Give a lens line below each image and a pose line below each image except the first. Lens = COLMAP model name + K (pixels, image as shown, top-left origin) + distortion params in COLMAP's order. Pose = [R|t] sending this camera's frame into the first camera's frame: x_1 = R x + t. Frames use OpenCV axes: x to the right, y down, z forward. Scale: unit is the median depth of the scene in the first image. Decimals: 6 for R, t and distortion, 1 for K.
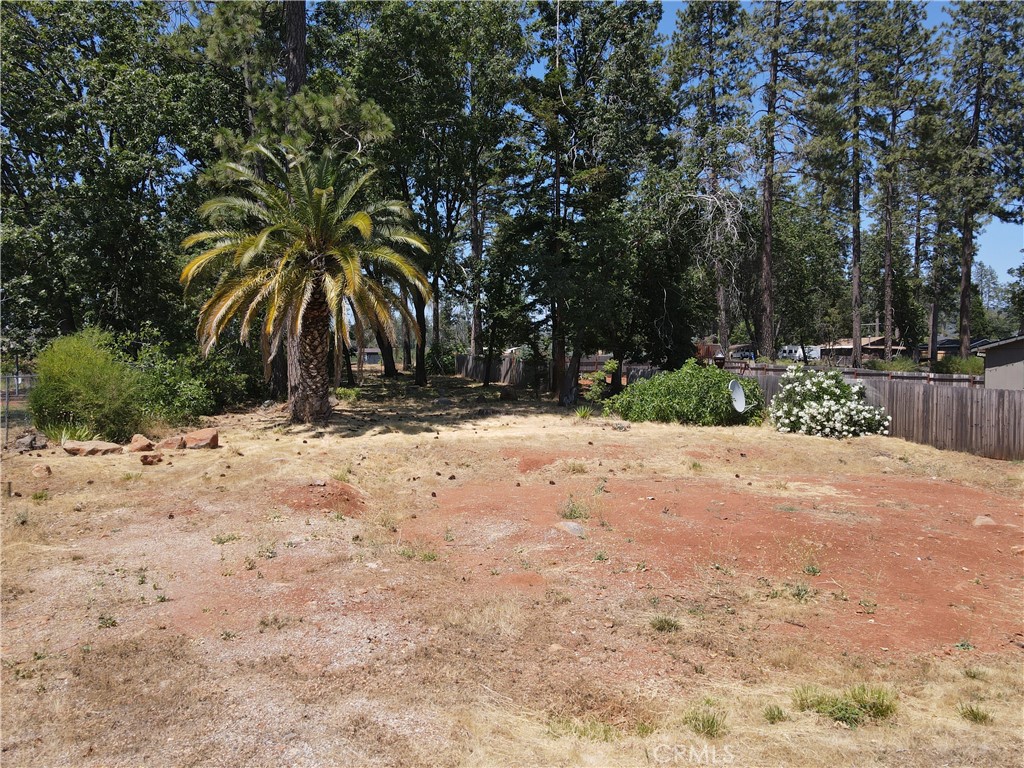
lens RADIAL K [[748.3, 0, 509.6], [0, 748.3, 376.3], [0, 0, 1]] dist [0.013938, 0.008253]
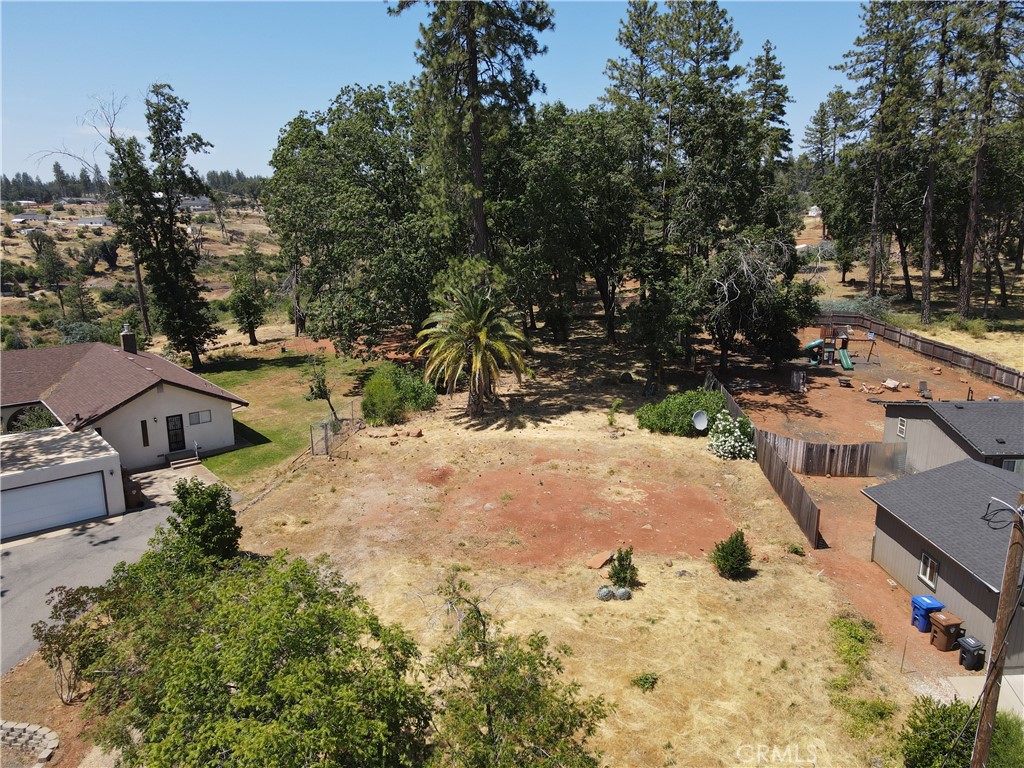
lens RADIAL K [[748.3, 0, 508.5], [0, 748.3, 377.6], [0, 0, 1]] dist [0.013938, 0.008253]
pose [[0.892384, 0.098089, -0.440487, 0.761126], [-0.002628, 0.977205, 0.212282, -0.503055], [0.451269, -0.188279, 0.872300, -0.801969]]
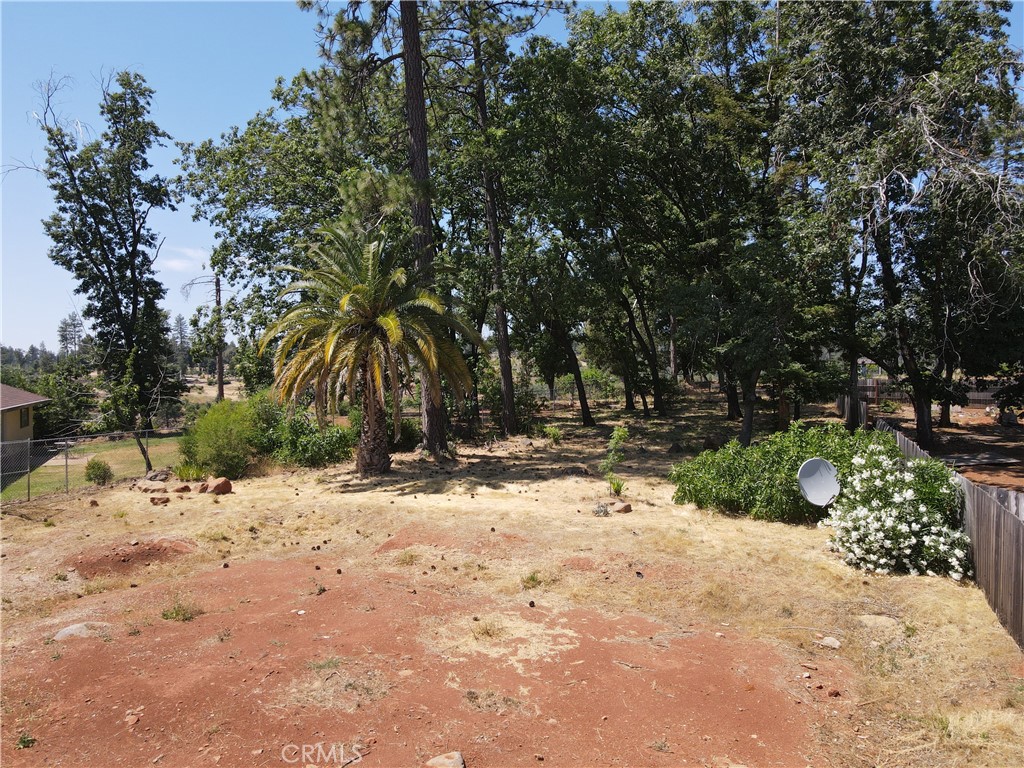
lens RADIAL K [[748.3, 0, 510.8], [0, 748.3, 381.2], [0, 0, 1]] dist [0.013938, 0.008253]
pose [[0.730602, 0.004559, -0.682788, 0.654813], [-0.002405, 0.999989, 0.004105, -0.079831], [0.682799, -0.001357, 0.730605, 0.337778]]
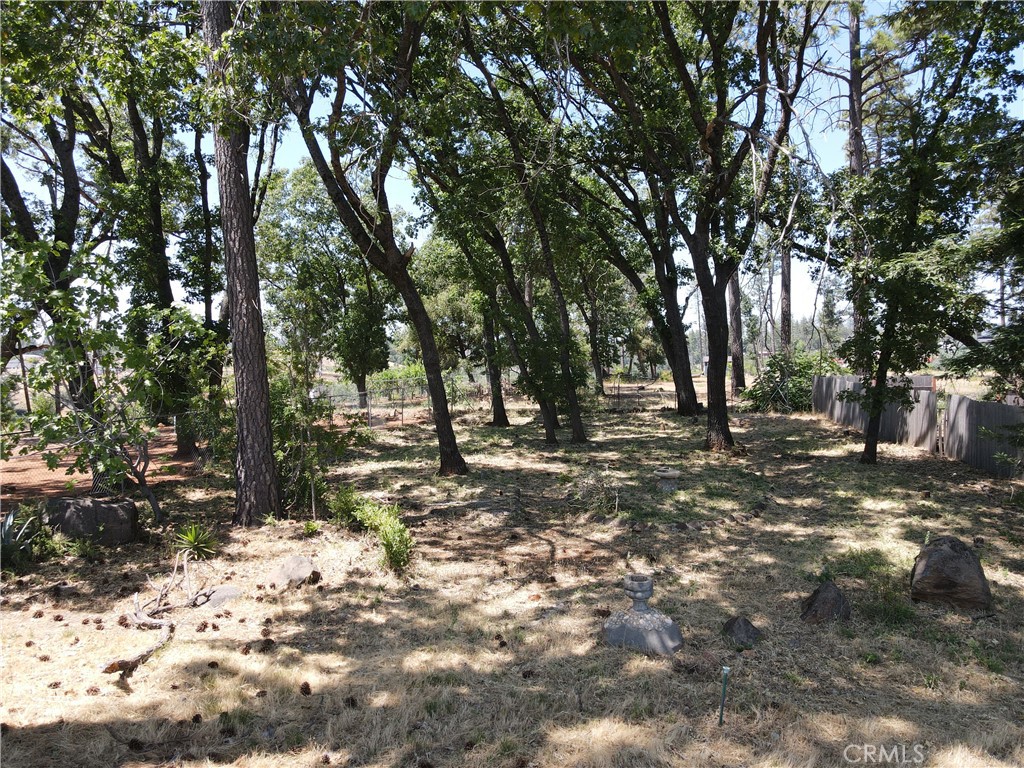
lens RADIAL K [[748.3, 0, 510.0], [0, 748.3, 379.4], [0, 0, 1]] dist [0.013938, 0.008253]
pose [[0.879944, 0.004127, -0.475060, -0.017348], [-0.004706, 0.999989, -0.000030, -0.068036], [0.475054, 0.002262, 0.879954, 1.118330]]
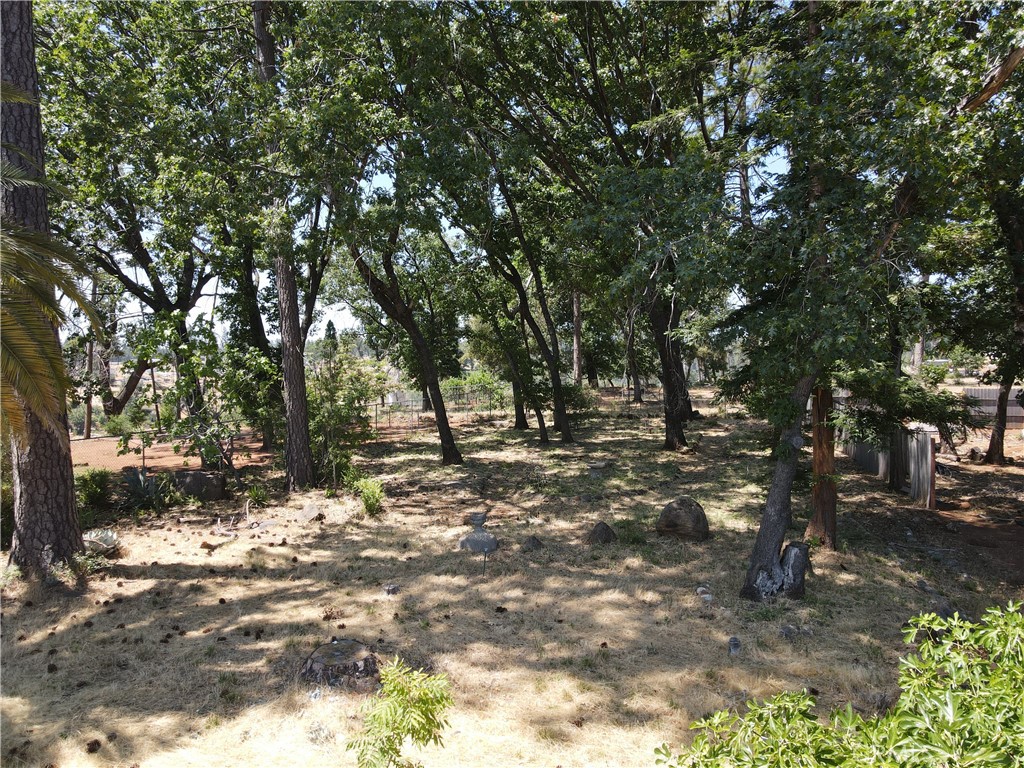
lens RADIAL K [[748.3, 0, 509.5], [0, 748.3, 383.3], [0, 0, 1]] dist [0.013938, 0.008253]
pose [[0.813751, 0.006711, -0.581175, 0.262498], [-0.006611, 0.999976, 0.002292, -0.087365], [0.581177, 0.001977, 0.813775, 0.951543]]
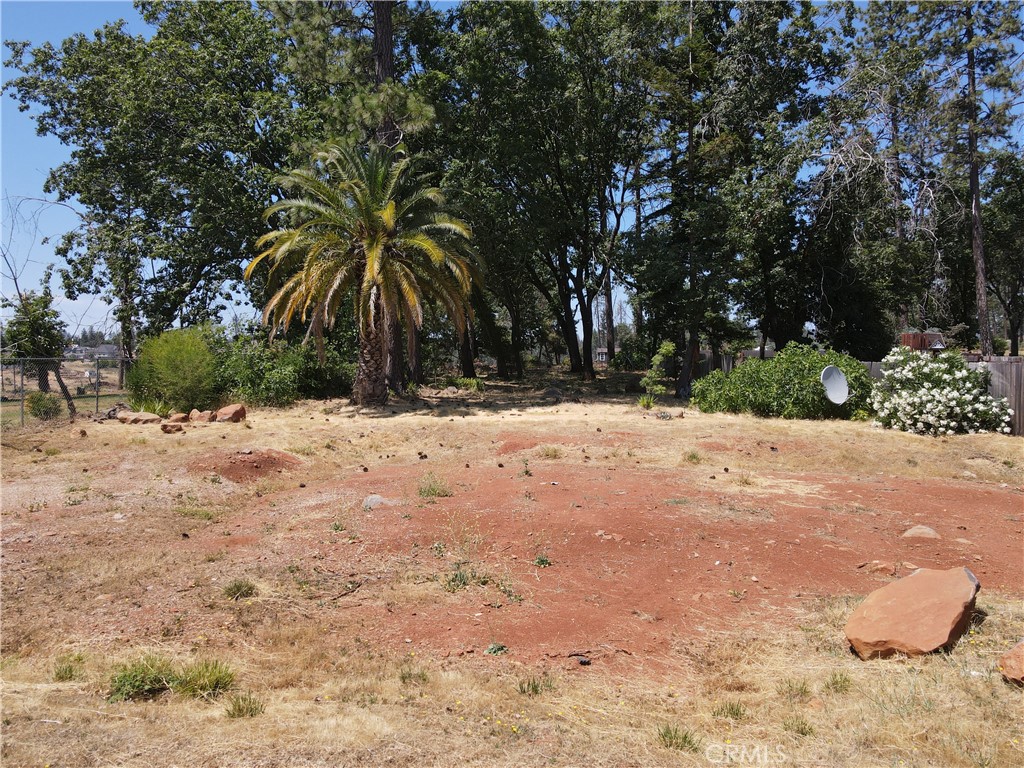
lens RADIAL K [[748.3, 0, 509.7], [0, 748.3, 372.7], [0, 0, 1]] dist [0.013938, 0.008253]
pose [[0.932510, 0.000744, -0.361144, 0.307217], [-0.004125, 0.999955, -0.008591, 0.024837], [0.361121, 0.009501, 0.932470, 0.090195]]
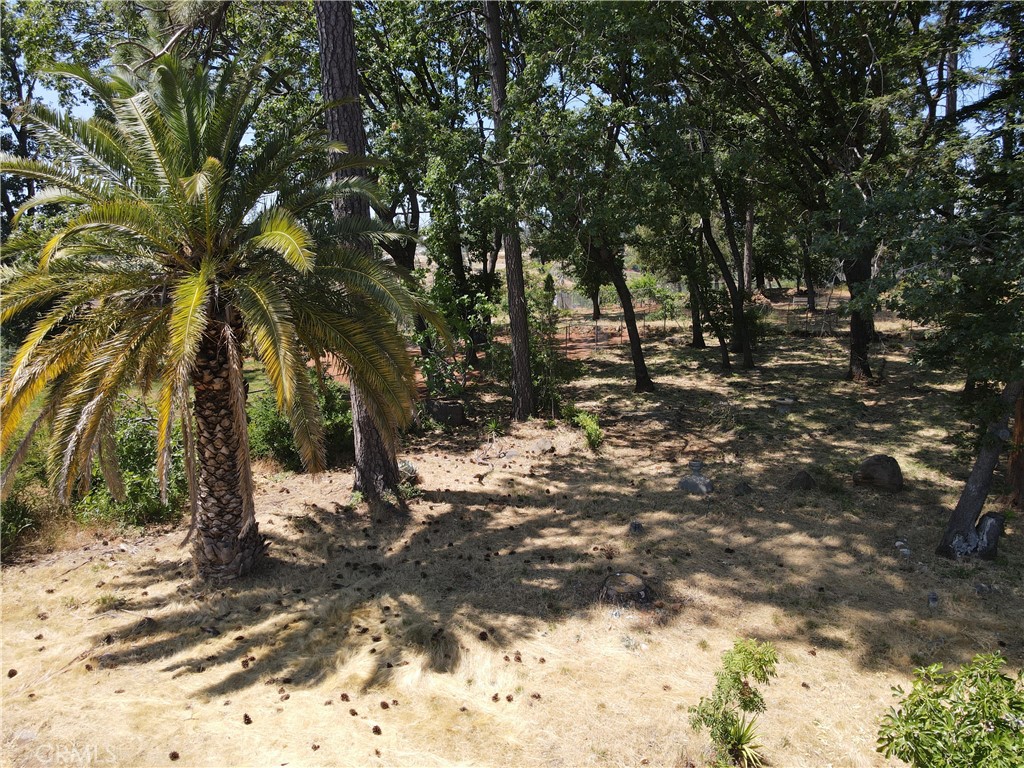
lens RADIAL K [[748.3, 0, 512.5], [0, 748.3, 376.2], [0, 0, 1]] dist [0.013938, 0.008253]
pose [[0.688384, 0.110692, -0.716850, 0.280320], [-0.006116, 0.989138, 0.146864, -0.172210], [0.725321, -0.096715, 0.681584, 0.805863]]
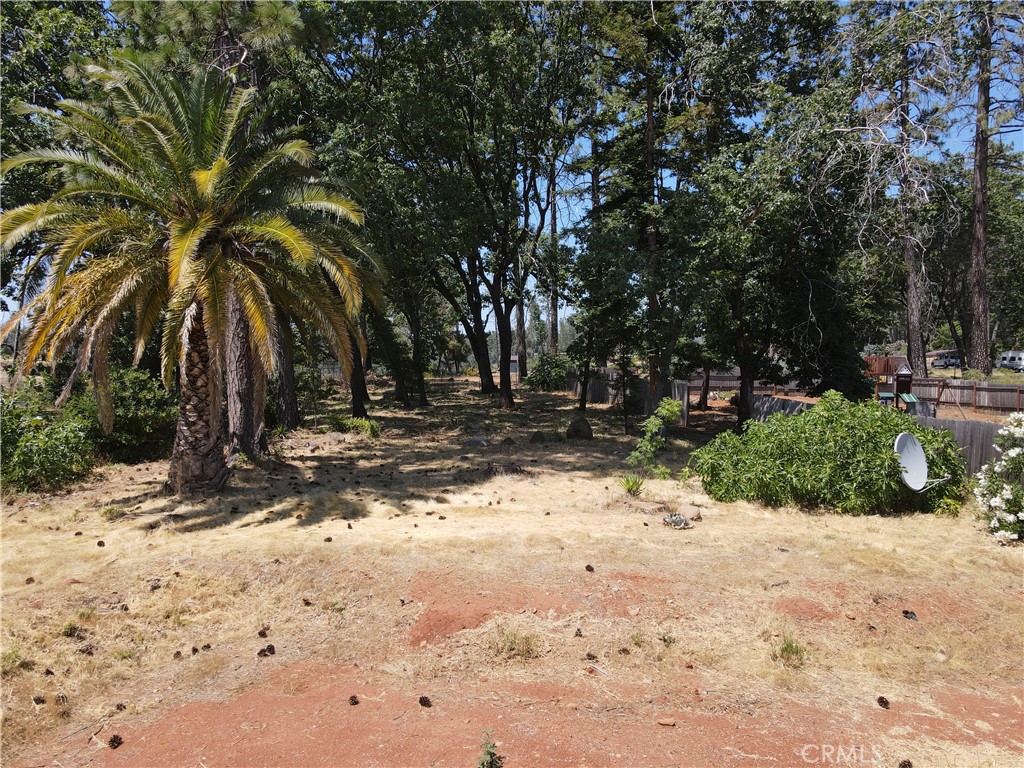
lens RADIAL K [[748.3, 0, 509.5], [0, 748.3, 380.2], [0, 0, 1]] dist [0.013938, 0.008253]
pose [[0.974050, 0.005431, -0.226266, 0.155648], [-0.005510, 0.999985, 0.000281, -0.038593], [0.226264, 0.000973, 0.974065, 0.430229]]
